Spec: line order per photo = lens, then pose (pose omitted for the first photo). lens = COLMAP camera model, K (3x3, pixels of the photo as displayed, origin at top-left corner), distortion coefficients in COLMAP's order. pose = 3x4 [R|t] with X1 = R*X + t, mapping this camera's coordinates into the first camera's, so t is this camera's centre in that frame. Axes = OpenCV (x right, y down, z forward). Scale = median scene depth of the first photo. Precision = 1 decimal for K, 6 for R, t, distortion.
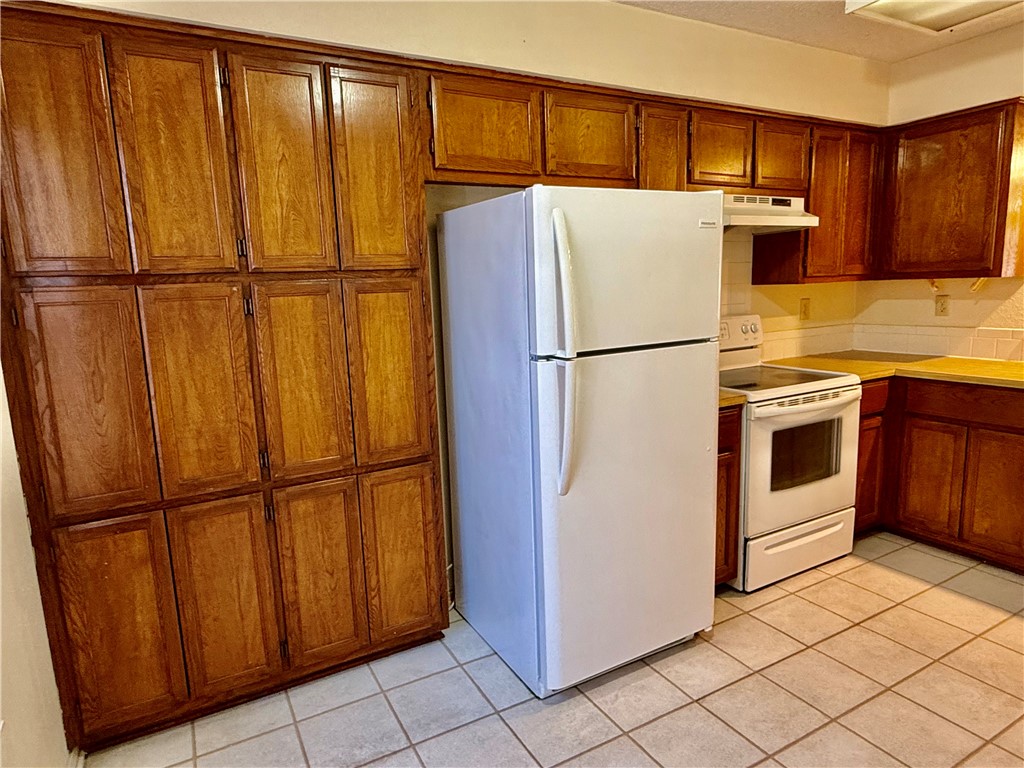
lens RADIAL K [[623.1, 0, 509.7], [0, 623.1, 387.3], [0, 0, 1]] dist [0.000567, 0.000839]
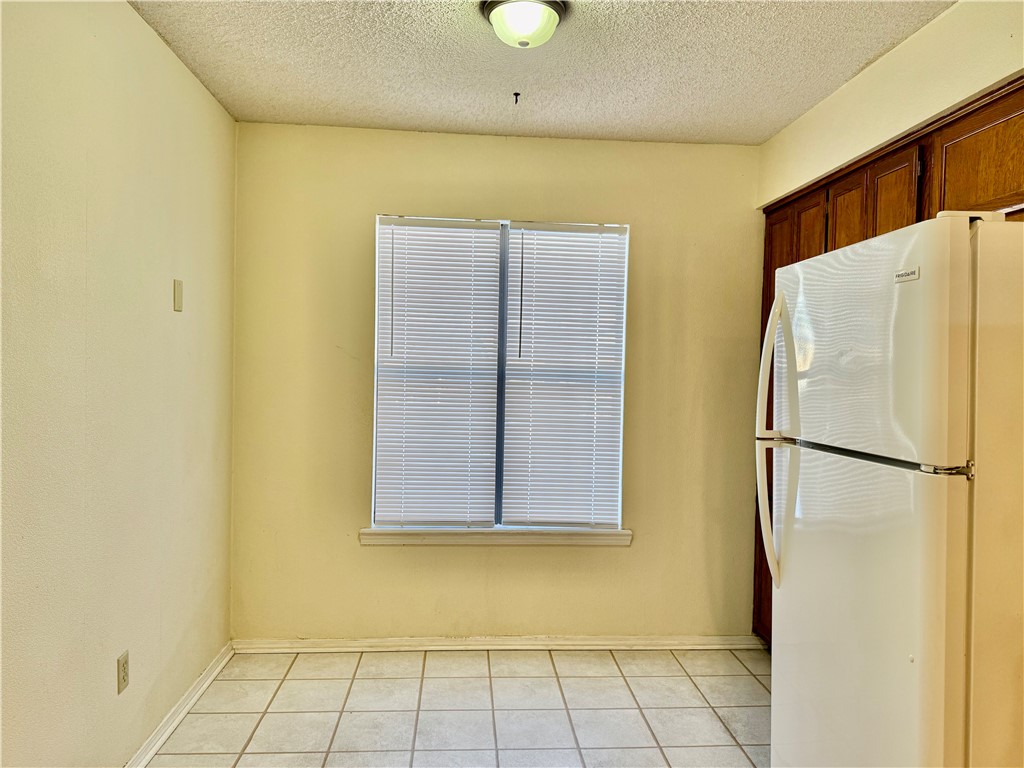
lens RADIAL K [[716.7, 0, 516.3], [0, 716.7, 386.2], [0, 0, 1]] dist [0.115104, -0.183163]
pose [[-0.413288, 0.053337, -0.909037, 0.862942], [-0.148329, 0.981007, 0.124997, -0.141582], [0.898438, 0.186496, -0.397527, 0.727789]]
